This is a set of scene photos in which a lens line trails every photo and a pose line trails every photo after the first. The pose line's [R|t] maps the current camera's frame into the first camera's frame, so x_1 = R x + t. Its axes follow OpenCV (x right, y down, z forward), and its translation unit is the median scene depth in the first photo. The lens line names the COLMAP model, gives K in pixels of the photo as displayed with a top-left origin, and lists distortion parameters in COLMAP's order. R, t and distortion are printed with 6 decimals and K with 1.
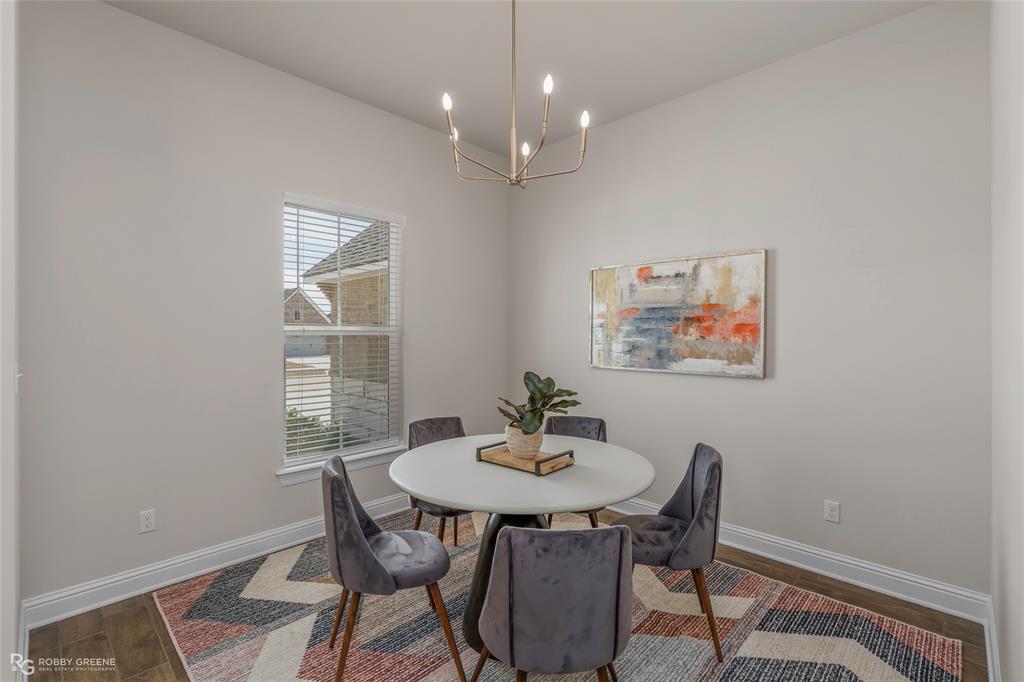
lens RADIAL K [[462.5, 0, 512.9], [0, 462.5, 340.2], [0, 0, 1]] dist [-0.007552, 0.002560]
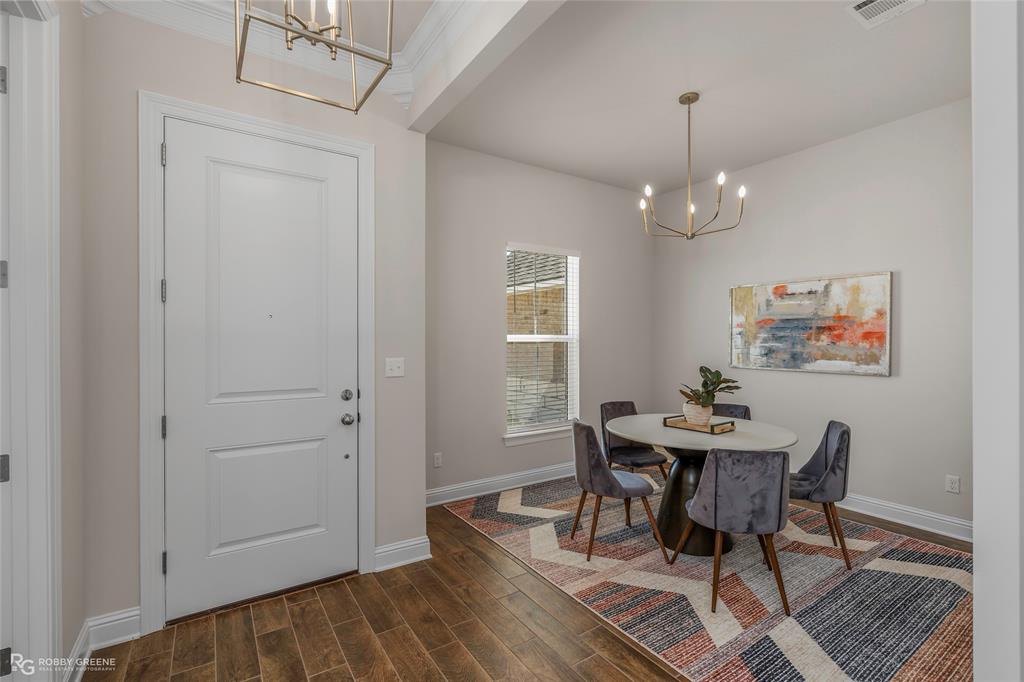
lens RADIAL K [[462.5, 0, 510.7], [0, 462.5, 343.2], [0, 0, 1]] dist [-0.007552, 0.002560]
pose [[0.976524, -0.000479, -0.215408, -0.215864], [-0.000878, 0.999980, -0.006202, 0.003562], [0.215407, 0.006245, 0.976504, -0.505036]]
